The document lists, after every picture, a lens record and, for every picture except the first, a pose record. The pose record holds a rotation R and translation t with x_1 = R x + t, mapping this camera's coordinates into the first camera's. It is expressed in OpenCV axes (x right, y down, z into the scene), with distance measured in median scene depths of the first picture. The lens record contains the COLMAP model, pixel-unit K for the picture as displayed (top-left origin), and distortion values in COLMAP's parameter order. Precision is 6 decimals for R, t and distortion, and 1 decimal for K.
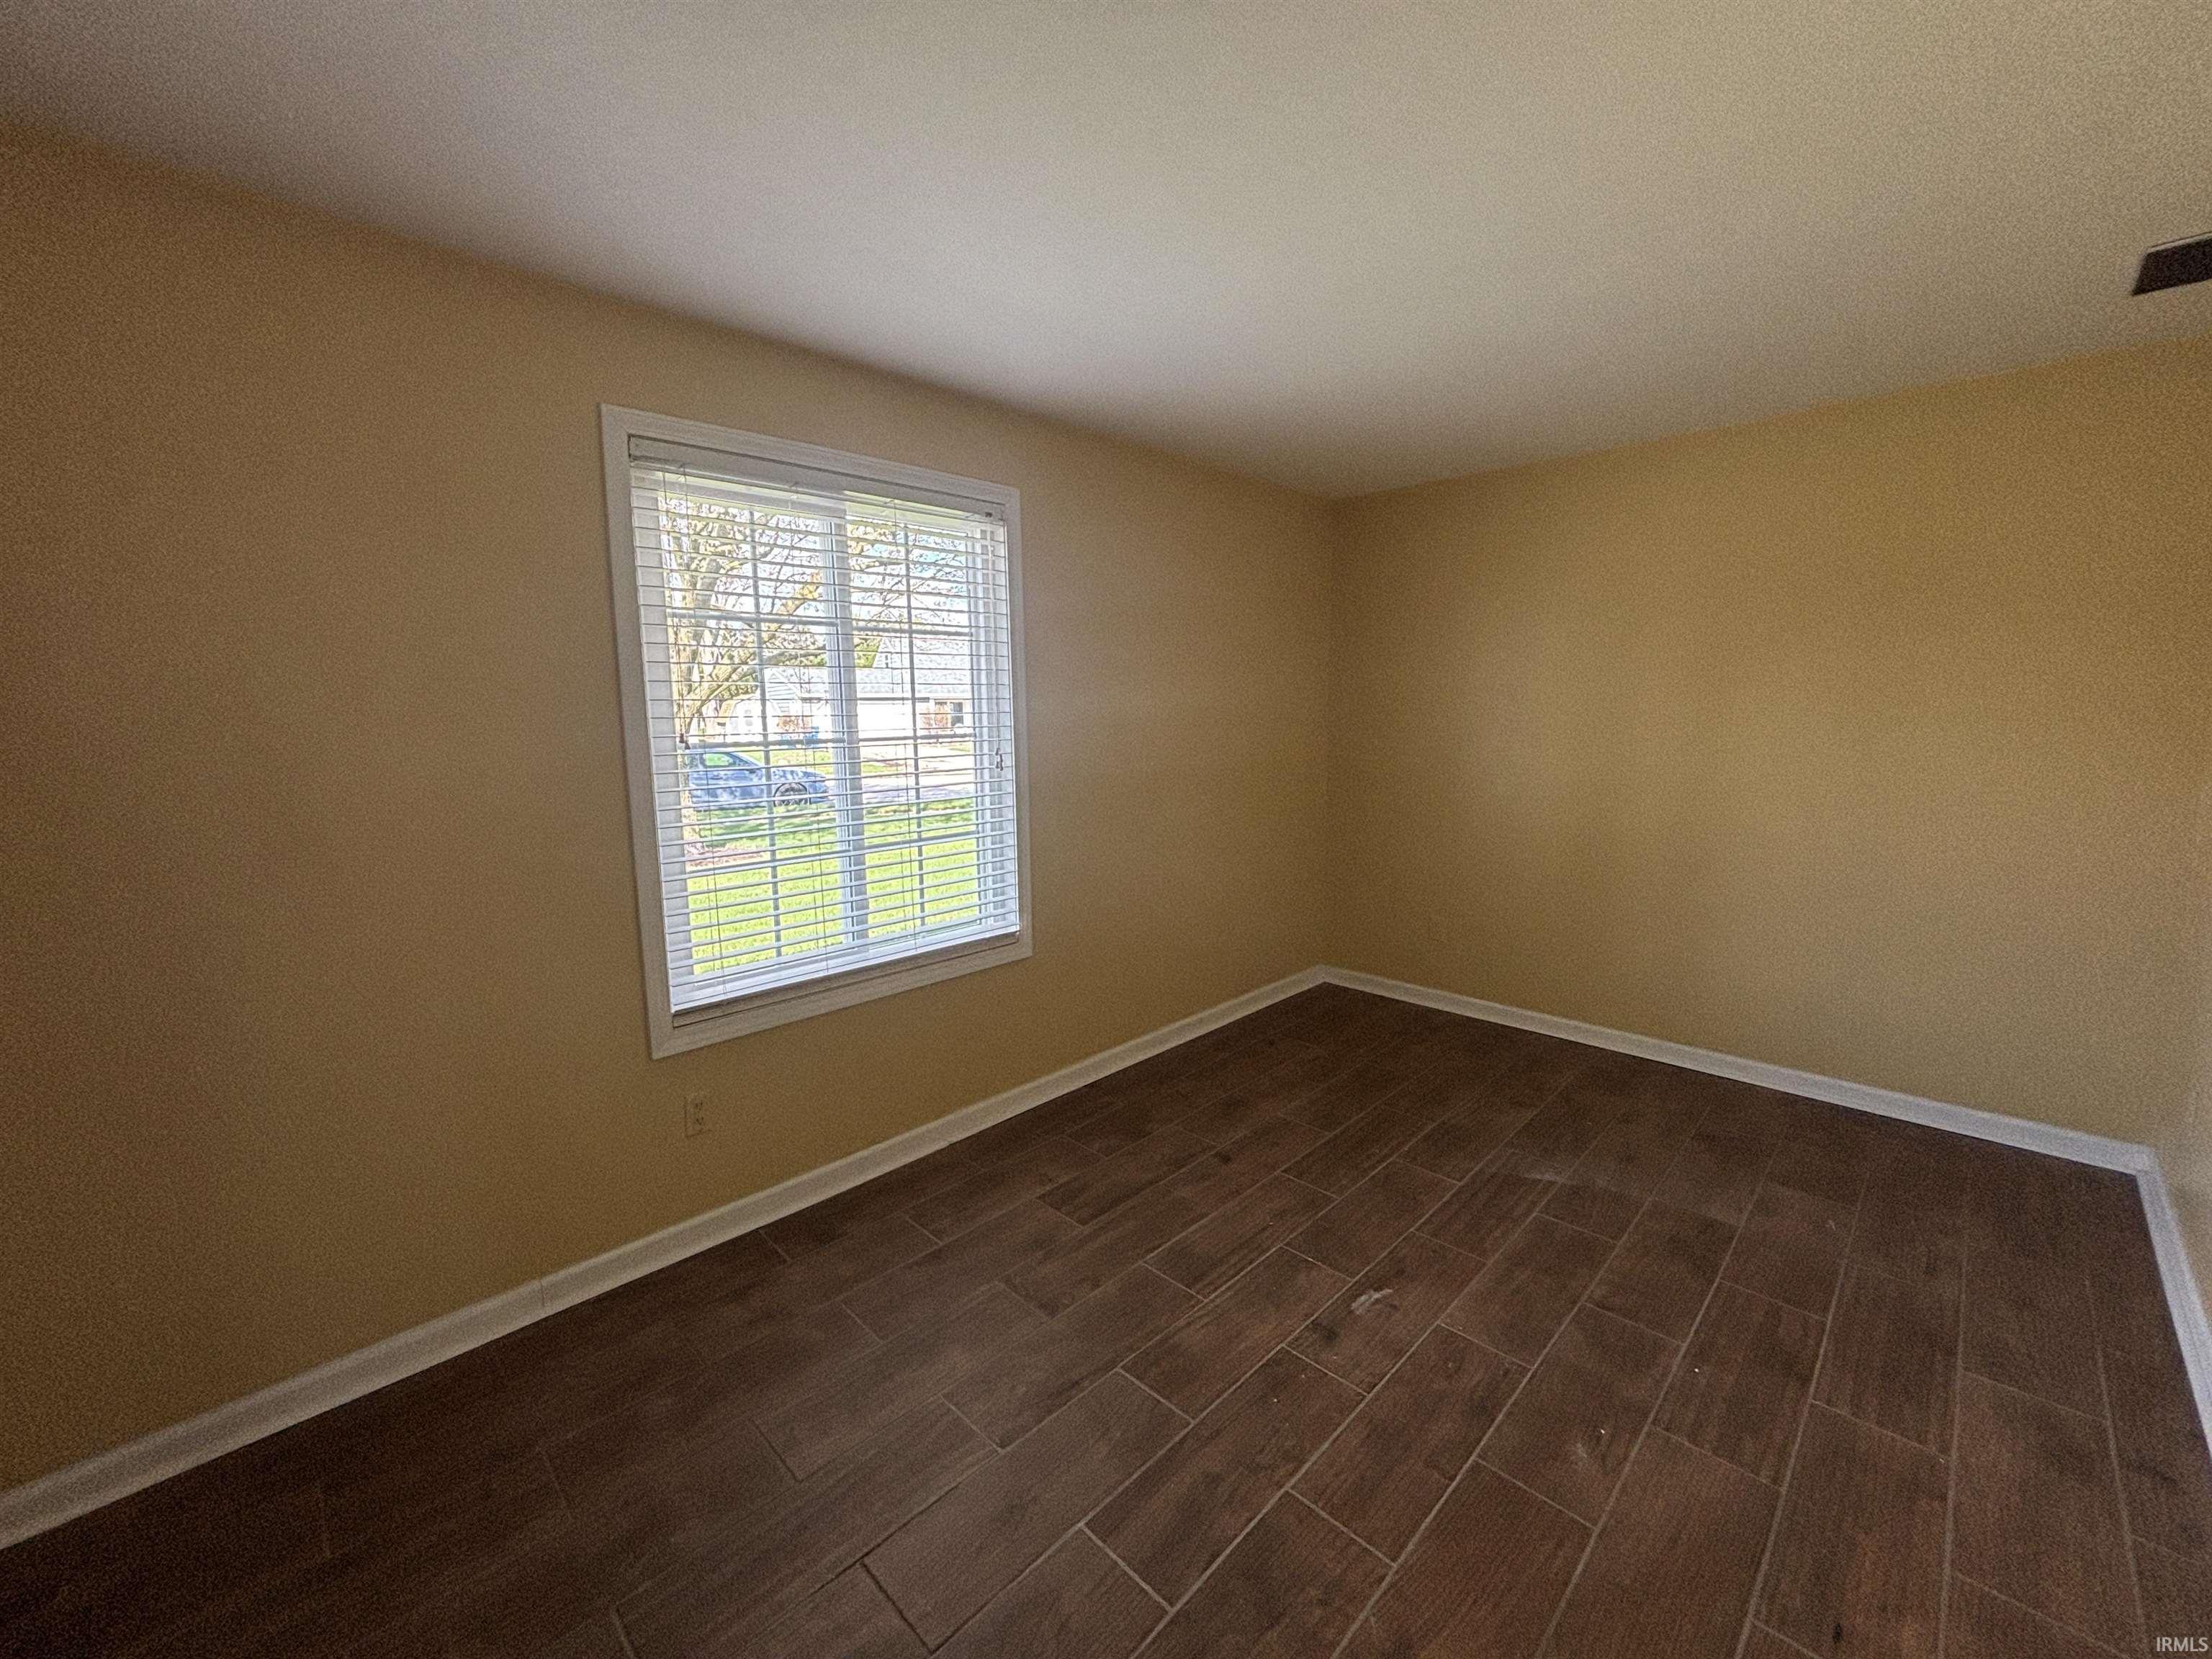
lens RADIAL K [[897.1, 0, 1105.3], [0, 897.1, 824.2], [0, 0, 1]] dist [-0.002307, 0.000879]
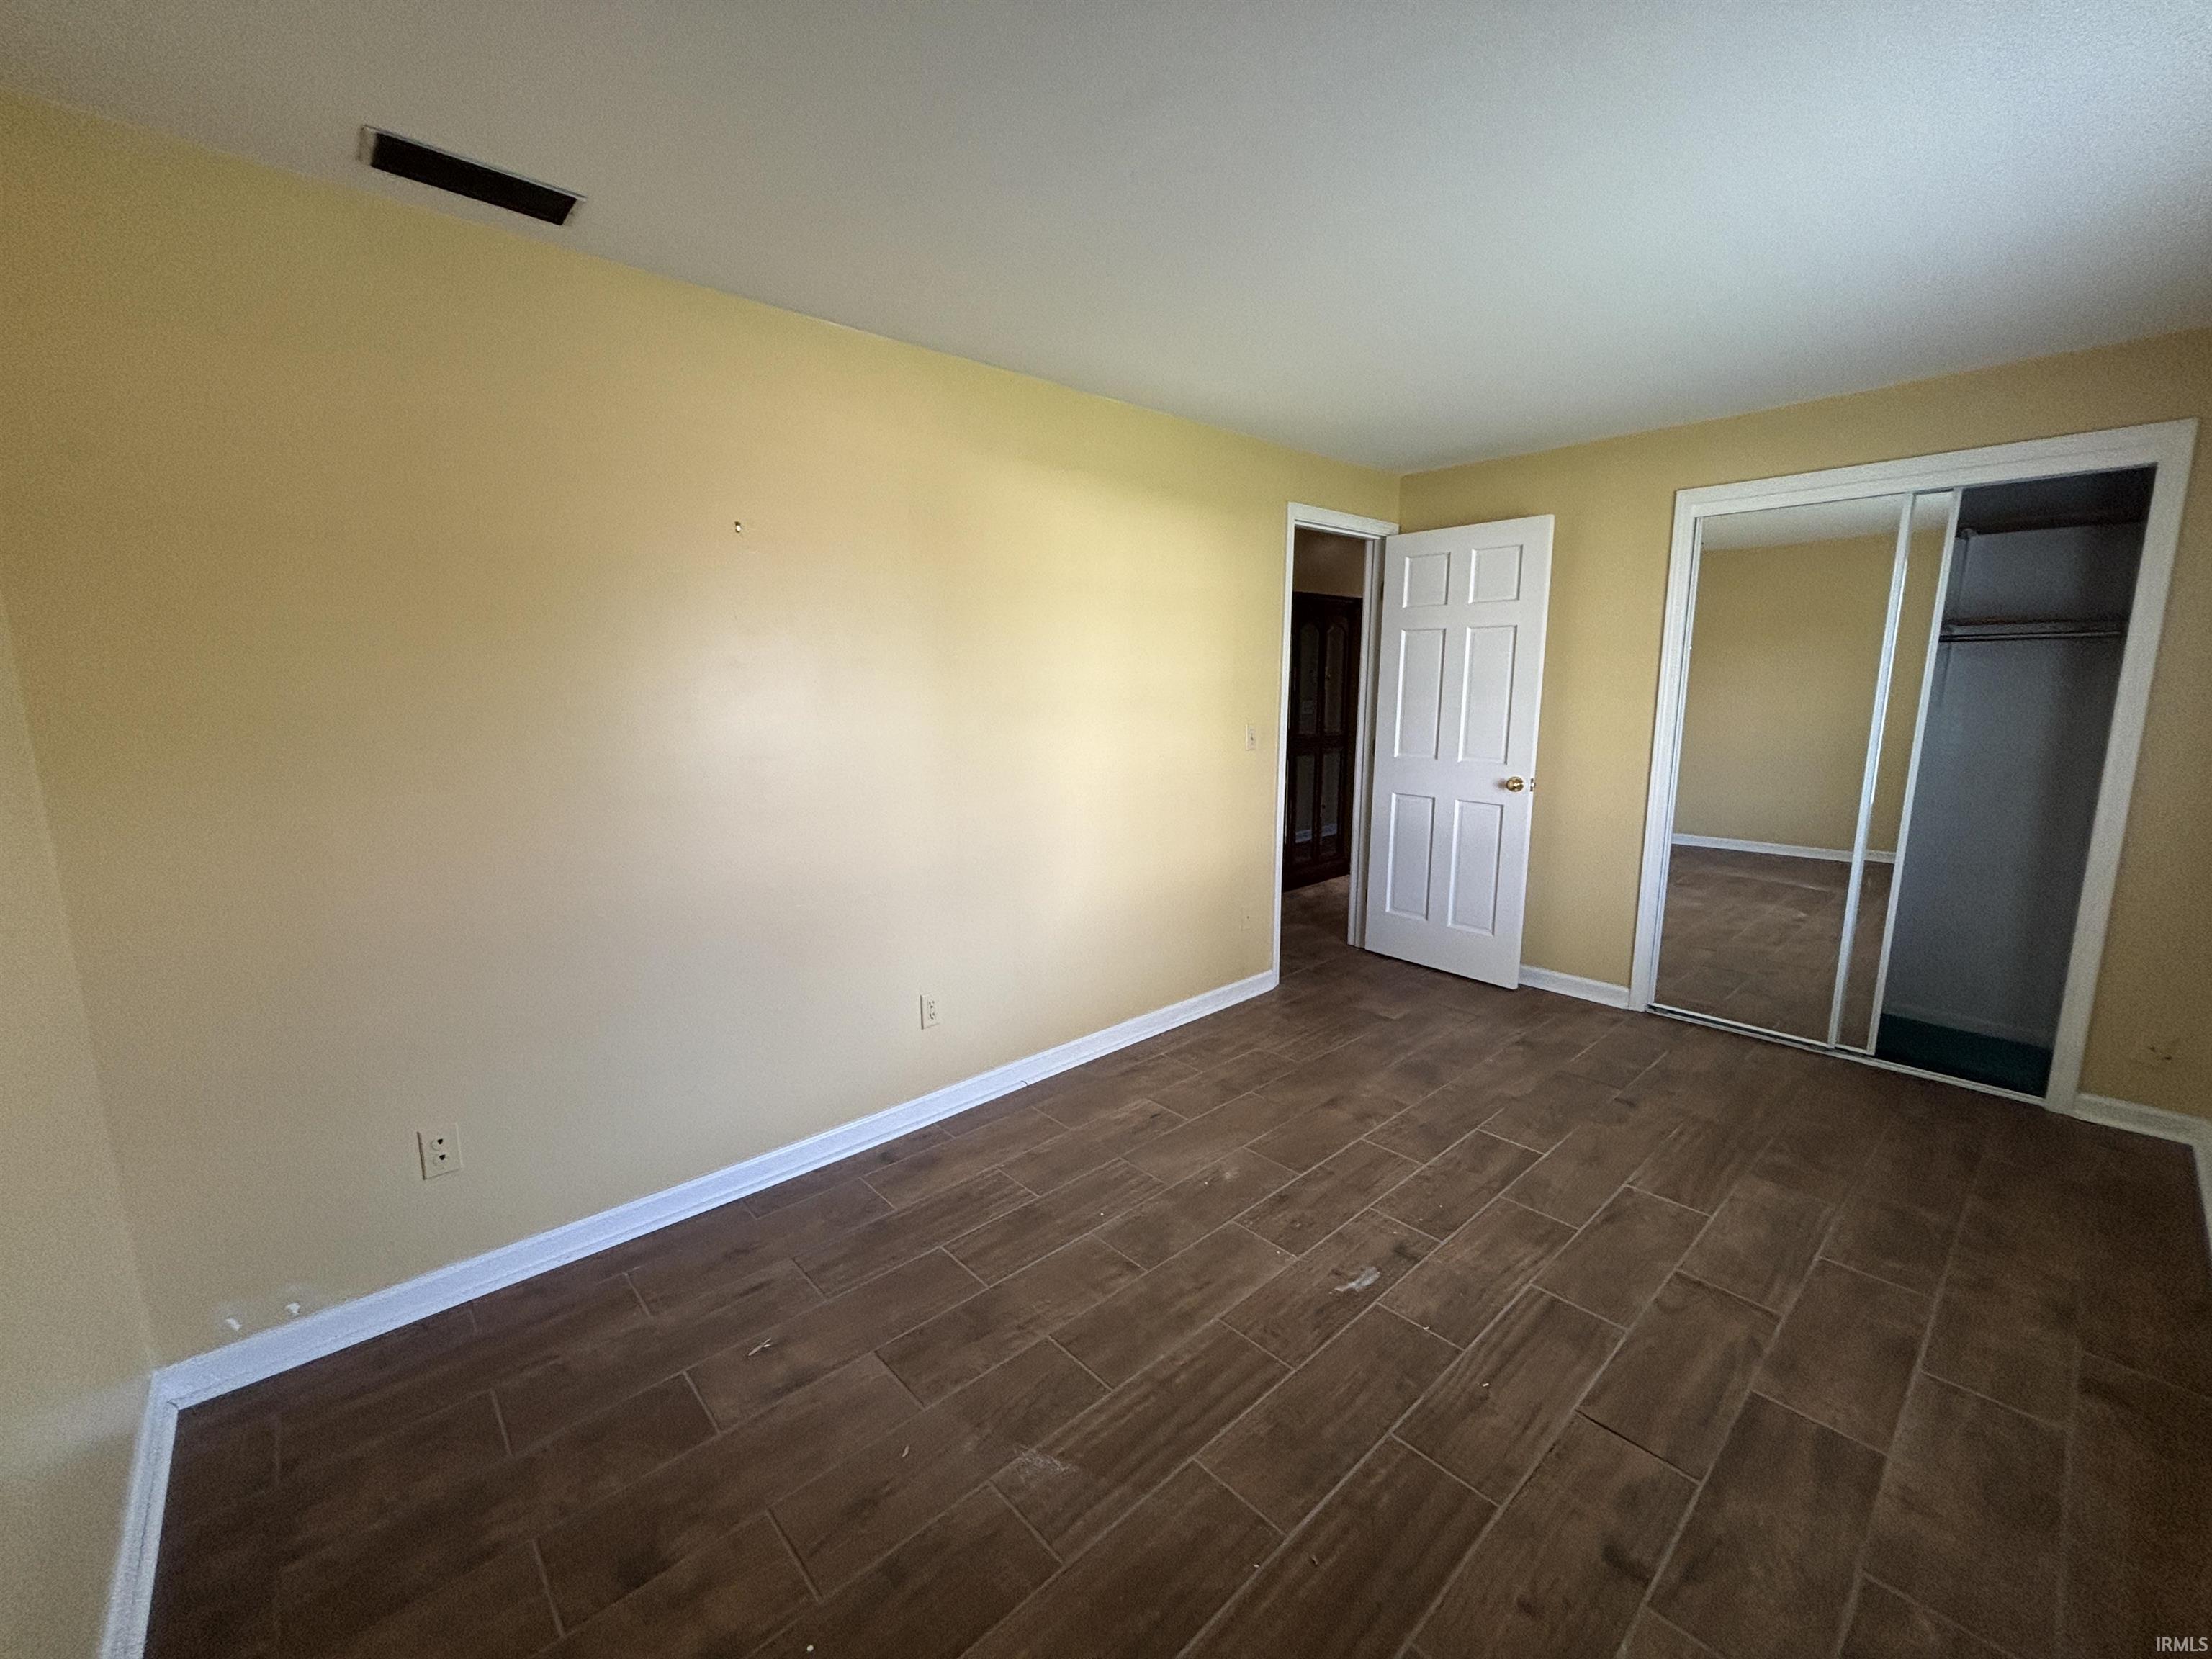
lens RADIAL K [[897.1, 0, 1108.1], [0, 897.1, 829.9], [0, 0, 1]] dist [-0.002307, 0.000879]
pose [[-0.998516, 0.014404, 0.052514, 0.511613], [0.029163, 0.955868, 0.292345, -0.239261], [-0.045985, 0.293443, -0.954870, 1.803822]]
